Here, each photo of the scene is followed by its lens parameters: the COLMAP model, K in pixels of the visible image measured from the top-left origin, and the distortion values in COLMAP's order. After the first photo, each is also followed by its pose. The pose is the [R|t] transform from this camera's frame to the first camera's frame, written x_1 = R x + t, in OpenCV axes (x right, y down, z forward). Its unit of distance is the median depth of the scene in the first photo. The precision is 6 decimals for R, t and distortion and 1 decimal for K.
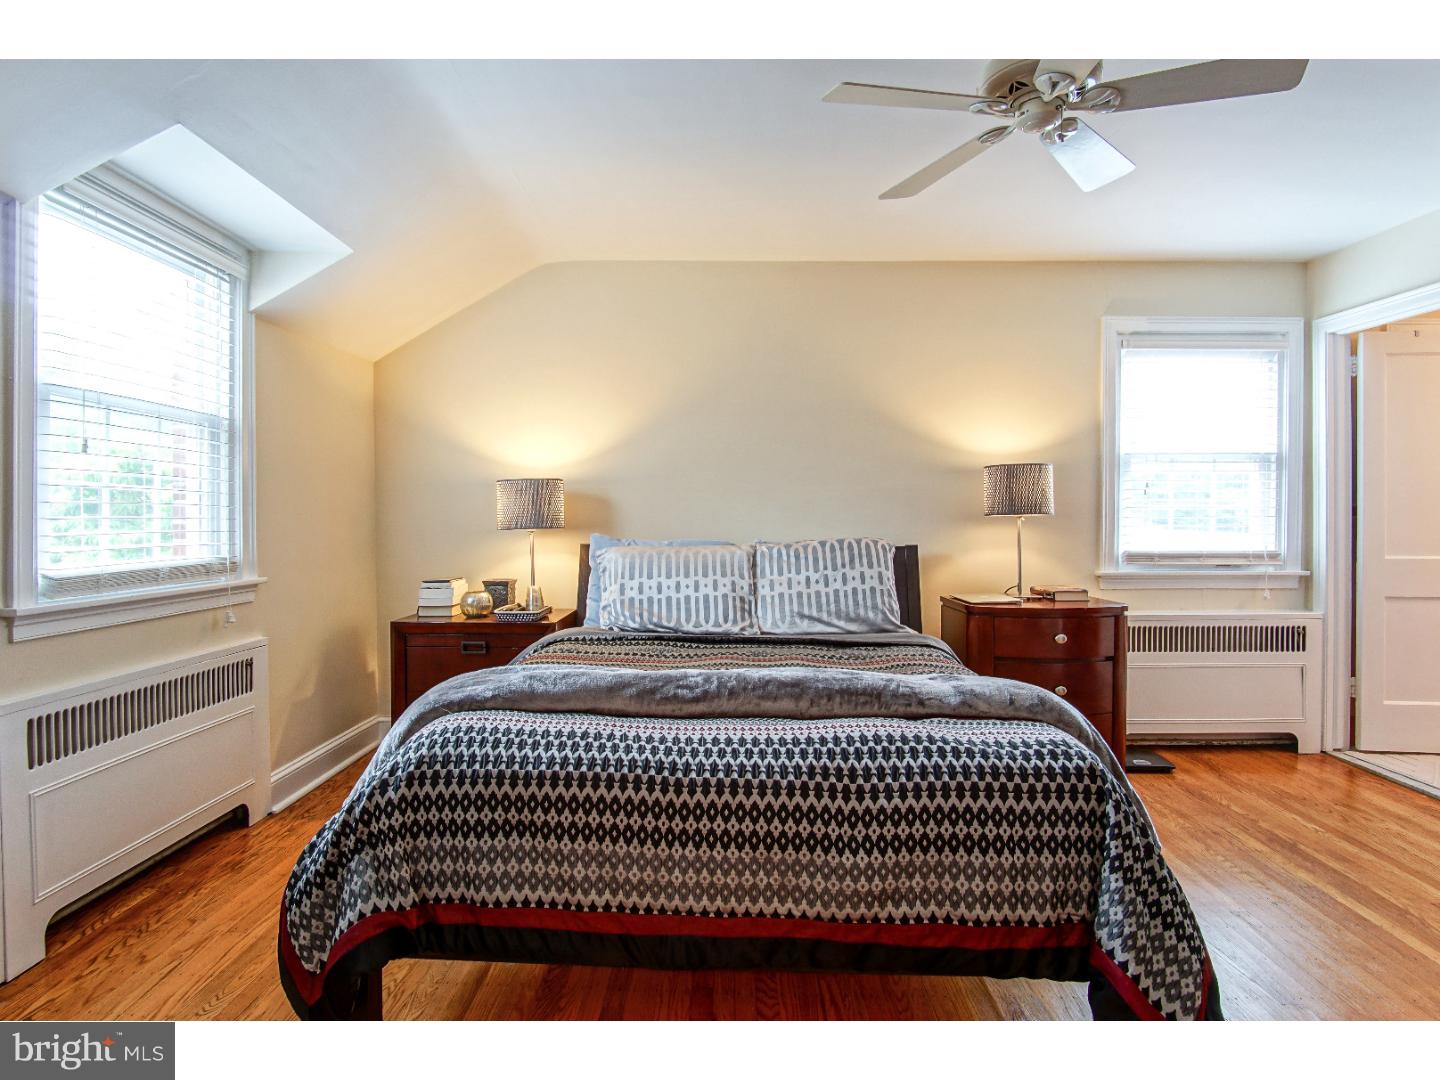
lens RADIAL K [[792.9, 0, 713.7], [0, 792.9, 528.1], [0, 0, 1]] dist [-0.019927, 0.016765]
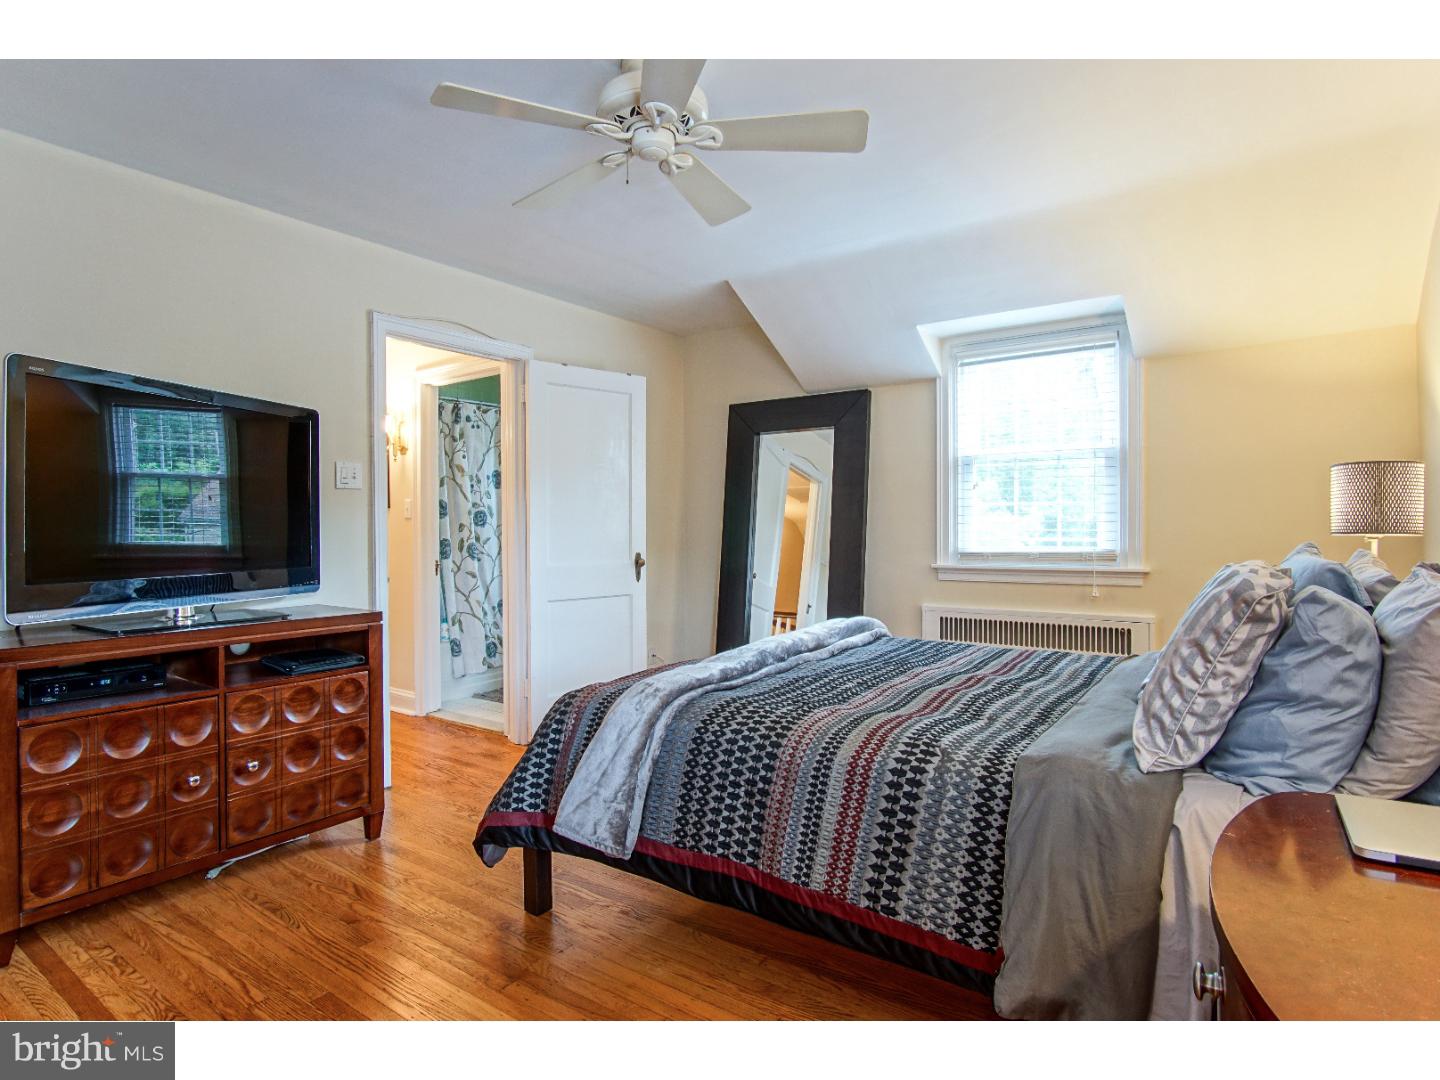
lens RADIAL K [[792.9, 0, 713.7], [0, 792.9, 528.1], [0, 0, 1]] dist [-0.019927, 0.016765]
pose [[-0.578102, 0.004611, -0.815951, 0.891642], [0.001186, 0.999988, 0.004810, -0.007262], [0.815963, 0.001813, -0.578101, 1.224175]]
